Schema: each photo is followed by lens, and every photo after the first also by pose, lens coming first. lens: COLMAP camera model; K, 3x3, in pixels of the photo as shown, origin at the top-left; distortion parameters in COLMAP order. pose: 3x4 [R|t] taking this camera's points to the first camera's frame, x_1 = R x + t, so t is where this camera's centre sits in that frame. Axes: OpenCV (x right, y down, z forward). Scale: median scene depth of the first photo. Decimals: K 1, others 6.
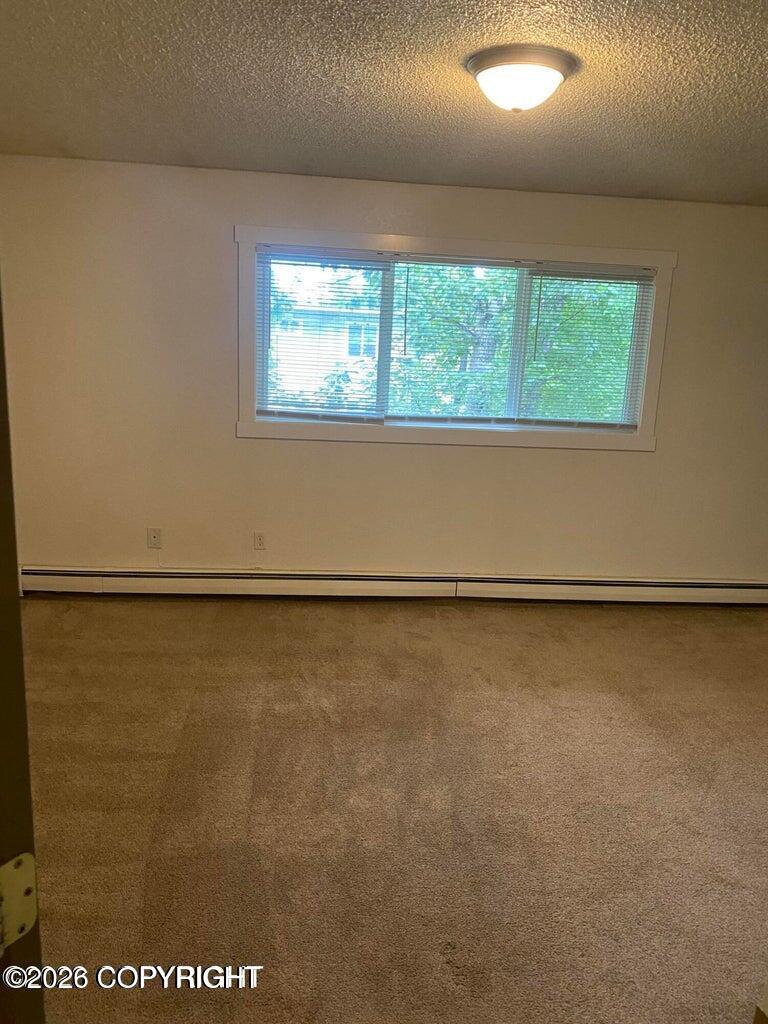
lens RADIAL K [[792.1, 0, 380.9], [0, 792.1, 520.1], [0, 0, 1]] dist [0.005840, 0.000146]
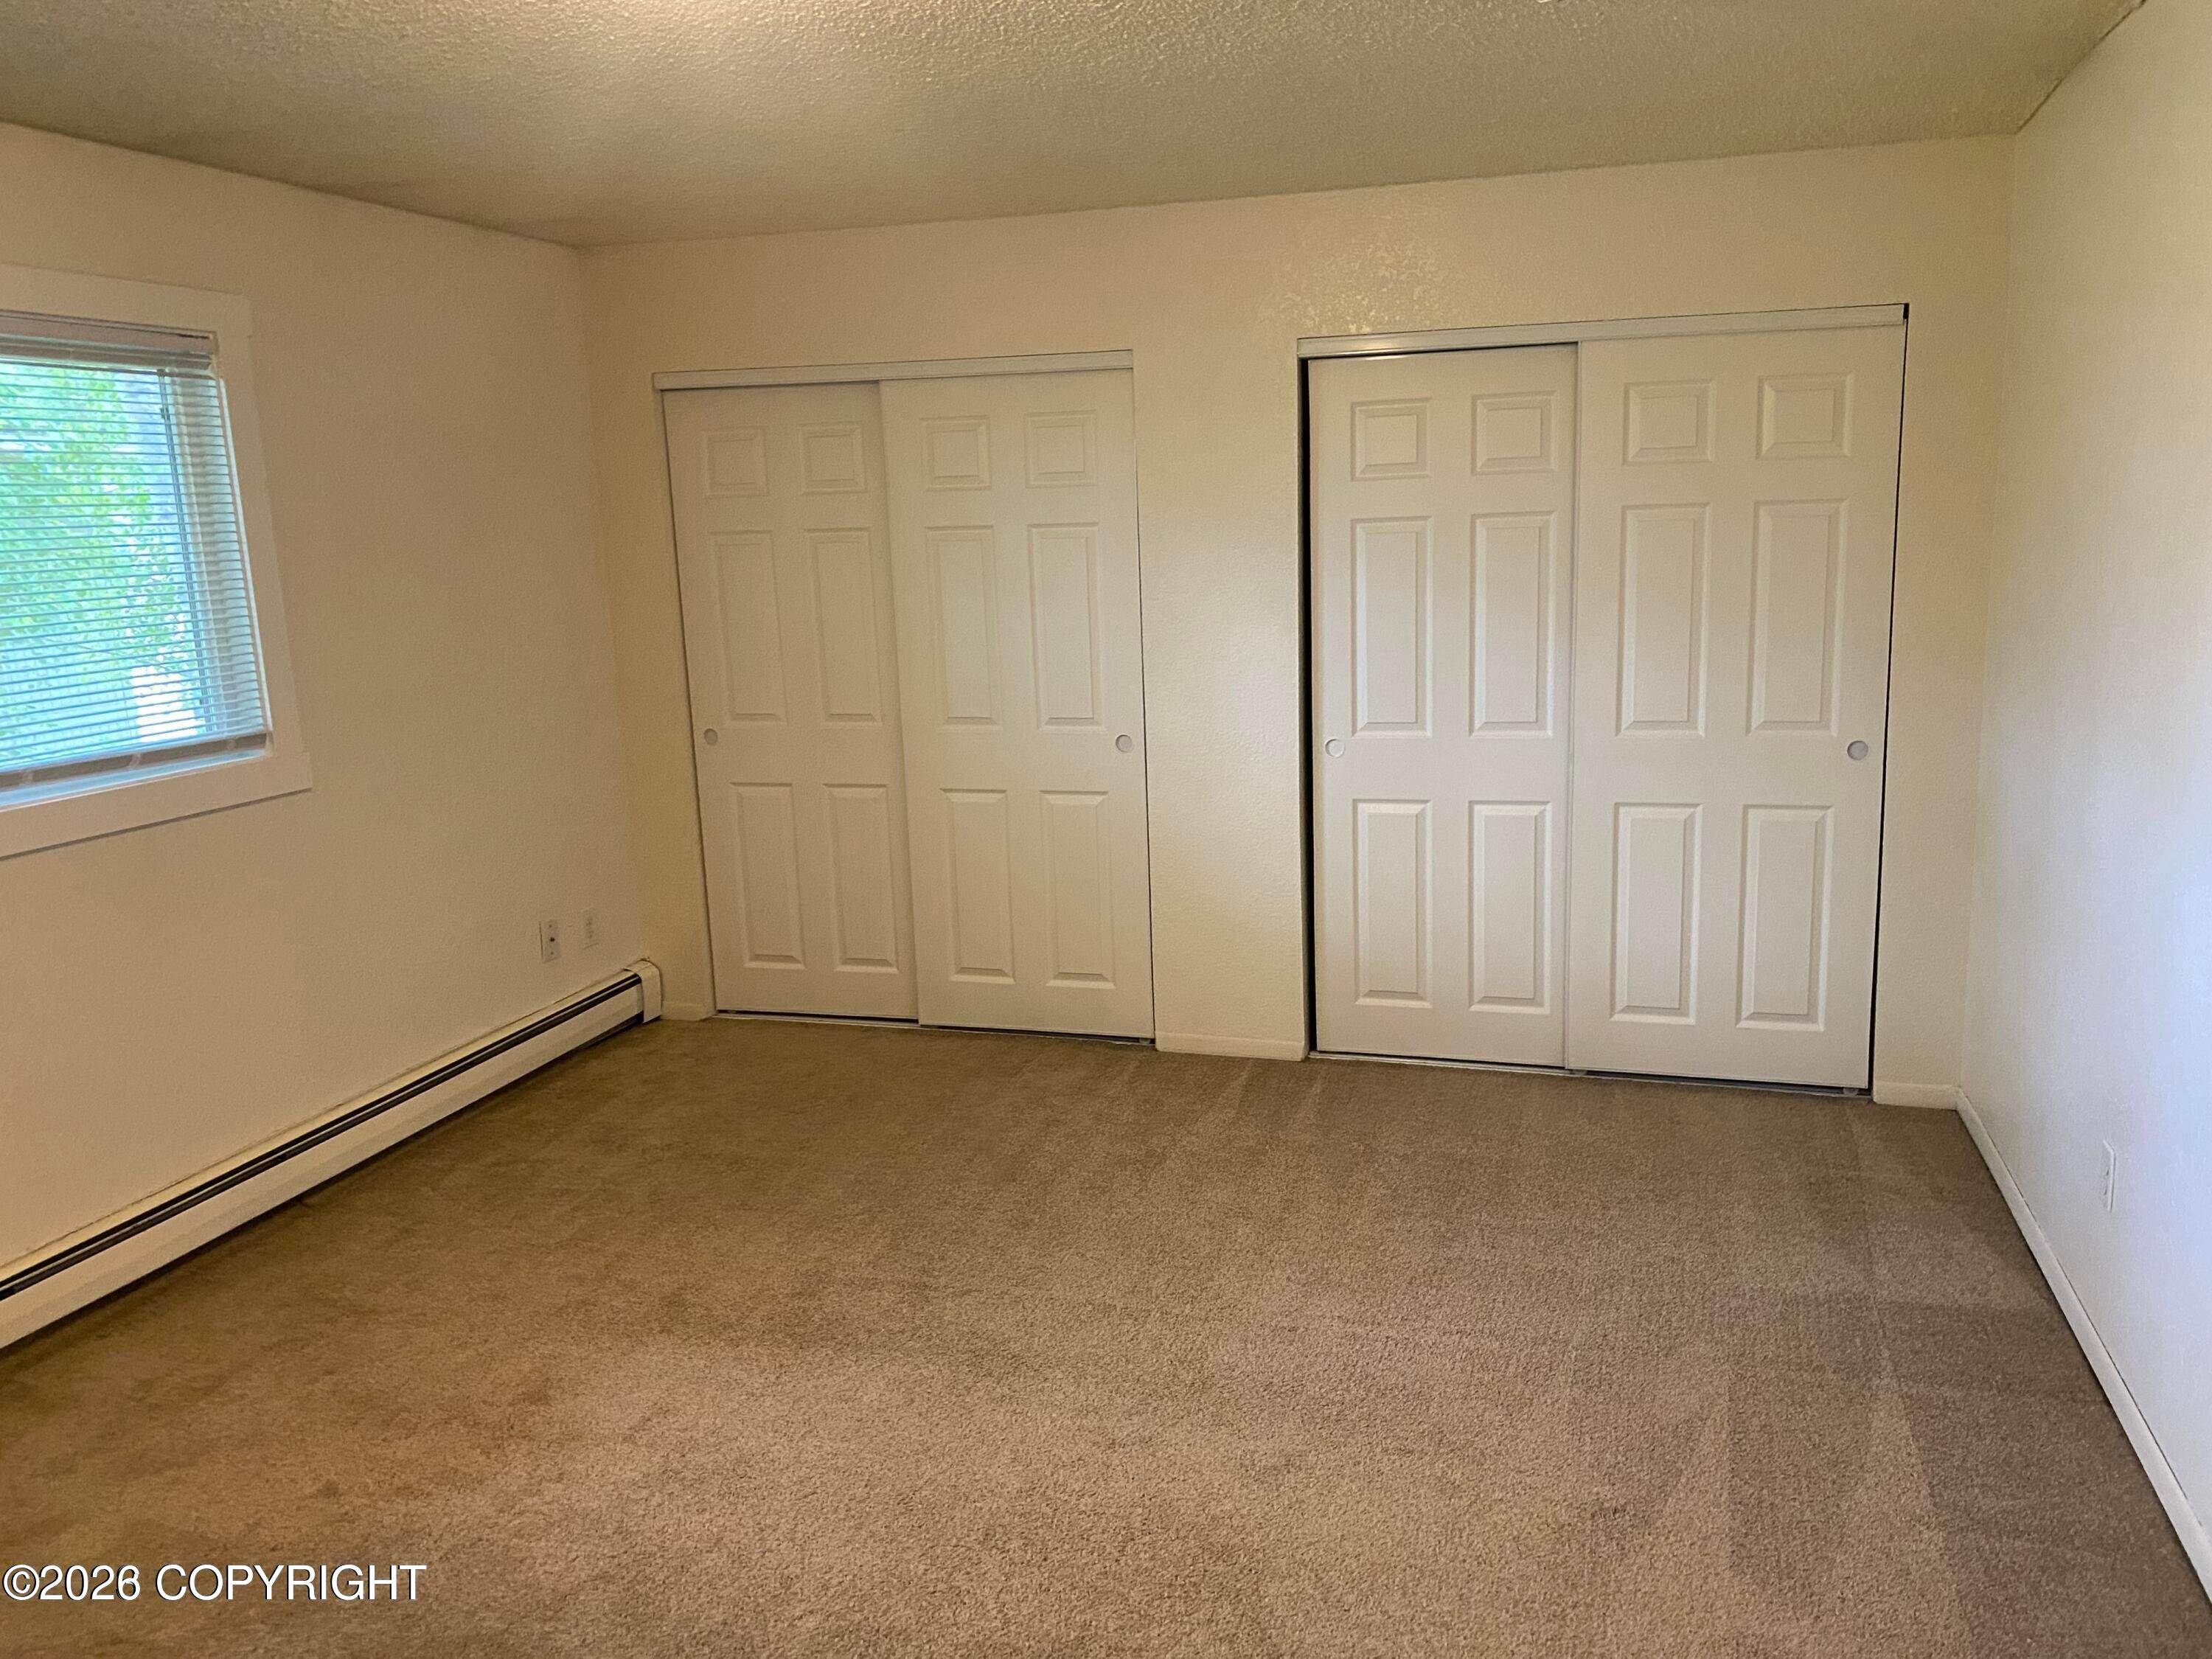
lens RADIAL K [[1711.0, 0, 1101.8], [0, 1711.0, 825.8], [0, 0, 1]] dist [0.005840, 0.000146]
pose [[0.365081, -0.229112, 0.902343, -0.307674], [0.265978, 0.954515, 0.134746, -0.081663], [-0.892172, 0.190810, 0.409414, 0.304135]]
